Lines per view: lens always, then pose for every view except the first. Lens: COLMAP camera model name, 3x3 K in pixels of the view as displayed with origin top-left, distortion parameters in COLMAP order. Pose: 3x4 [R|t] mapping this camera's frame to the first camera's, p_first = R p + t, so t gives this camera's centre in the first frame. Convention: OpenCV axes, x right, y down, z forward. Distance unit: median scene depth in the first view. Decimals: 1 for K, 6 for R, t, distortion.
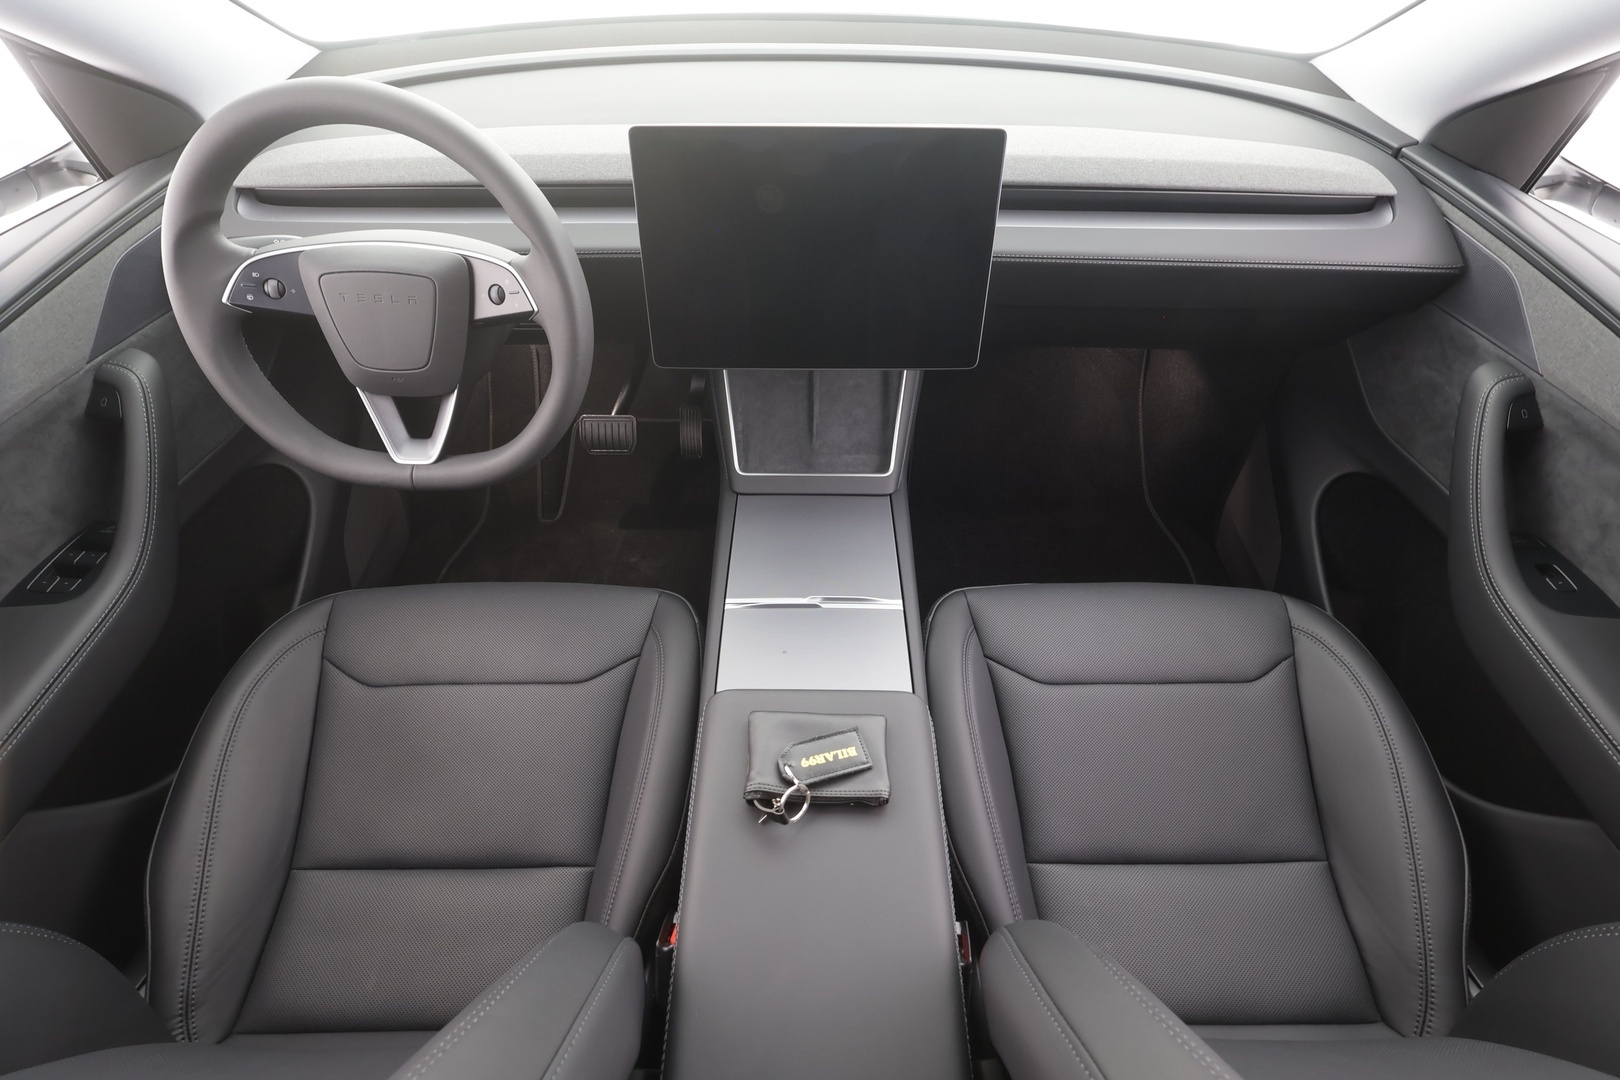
lens RADIAL K [[750.1, 0, 810.5], [0, 750.1, 541.7], [0, 0, 1]] dist [-0.003962, 0.000499]
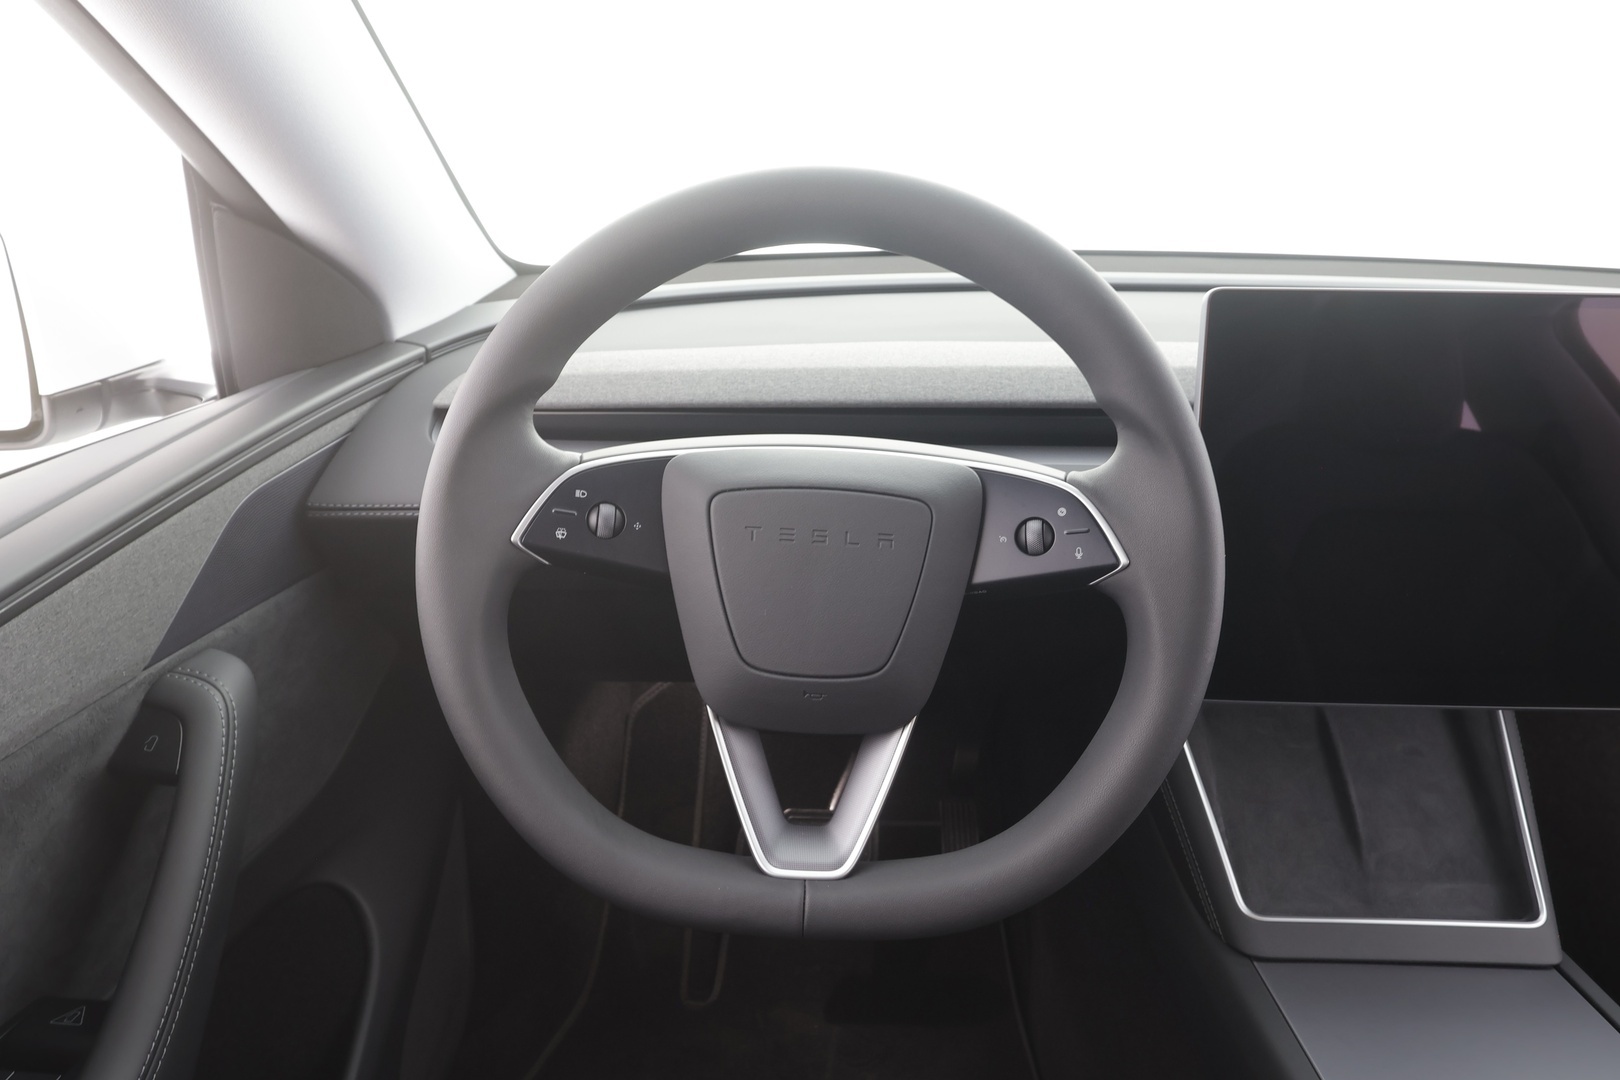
lens RADIAL K [[1041.9, 0, 810.3], [0, 1041.9, 539.1], [0, 0, 1]] dist [-0.002166, 0.000933]
pose [[0.999725, 0.010747, -0.020862, -0.477766], [-0.018713, 0.901512, -0.432350, -0.012427], [0.014161, 0.432622, 0.901464, 0.300964]]
